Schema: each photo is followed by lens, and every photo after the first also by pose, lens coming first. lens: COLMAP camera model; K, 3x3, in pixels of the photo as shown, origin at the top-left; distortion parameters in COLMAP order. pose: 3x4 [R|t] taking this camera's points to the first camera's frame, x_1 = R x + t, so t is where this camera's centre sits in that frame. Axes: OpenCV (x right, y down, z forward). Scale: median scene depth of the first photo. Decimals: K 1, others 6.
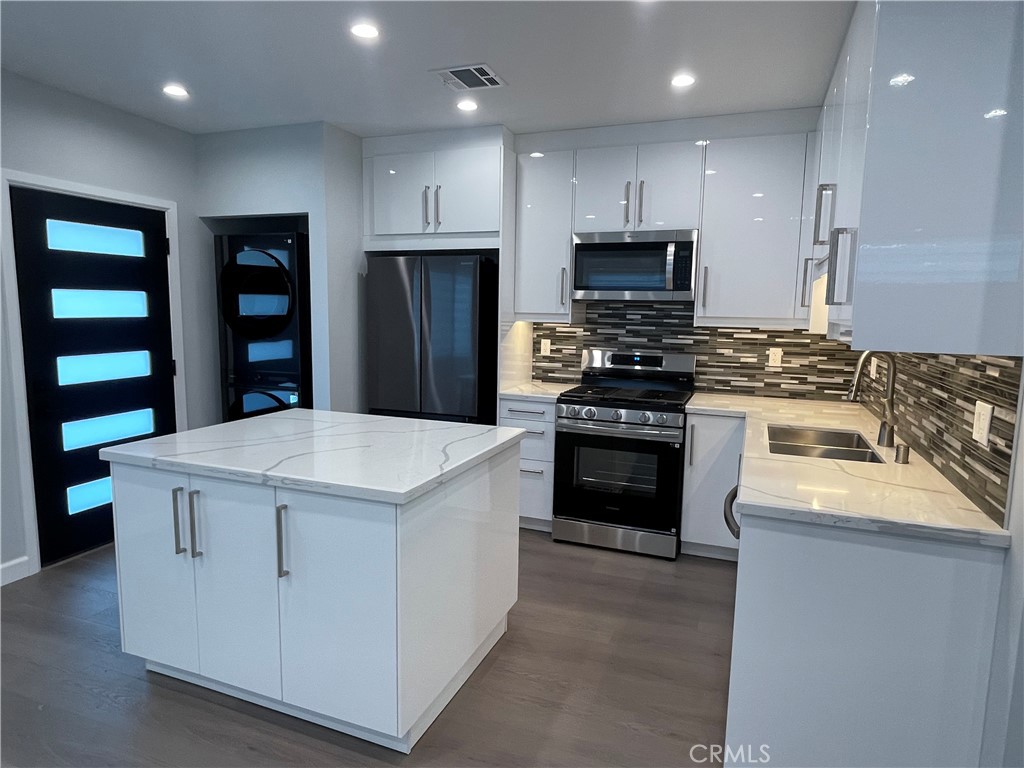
lens RADIAL K [[616.6, 0, 512.0], [0, 616.6, 384.0], [0, 0, 1]] dist [-0.000845, -0.000252]
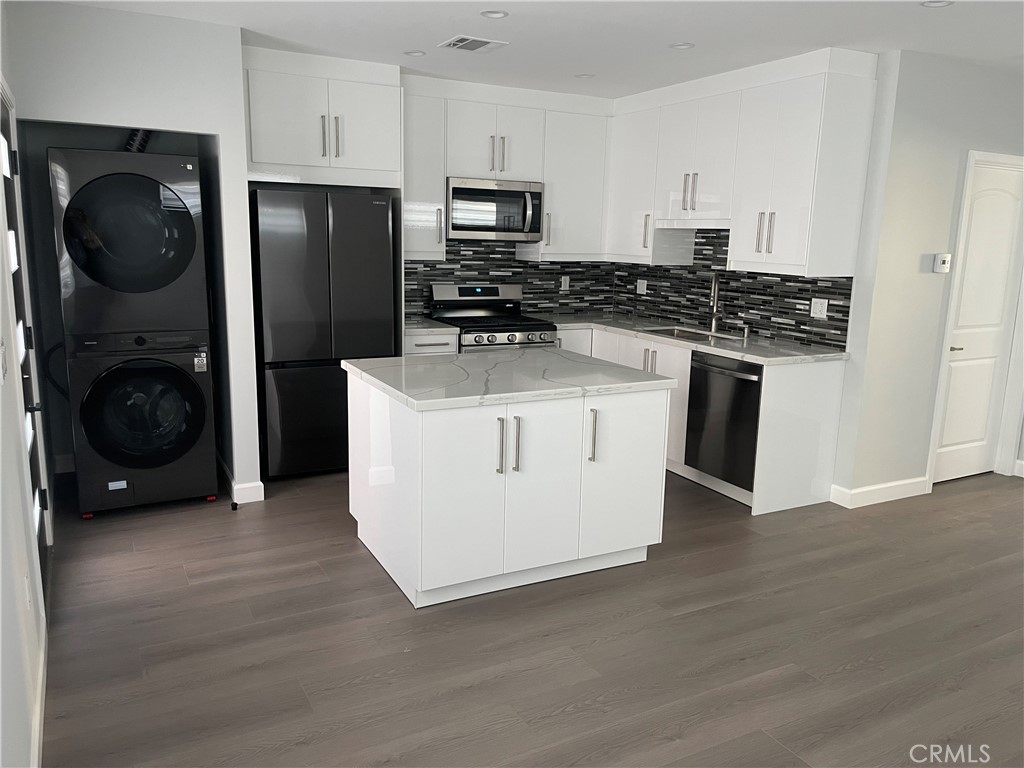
lens RADIAL K [[776.0, 0, 512.0], [0, 776.0, 384.0], [0, 0, 1]] dist [0.019237, -0.007001]
pose [[0.652549, -0.144982, 0.743748, -0.886563], [0.079870, 0.989218, 0.122756, -0.042341], [-0.753526, -0.020701, 0.657092, 0.006063]]
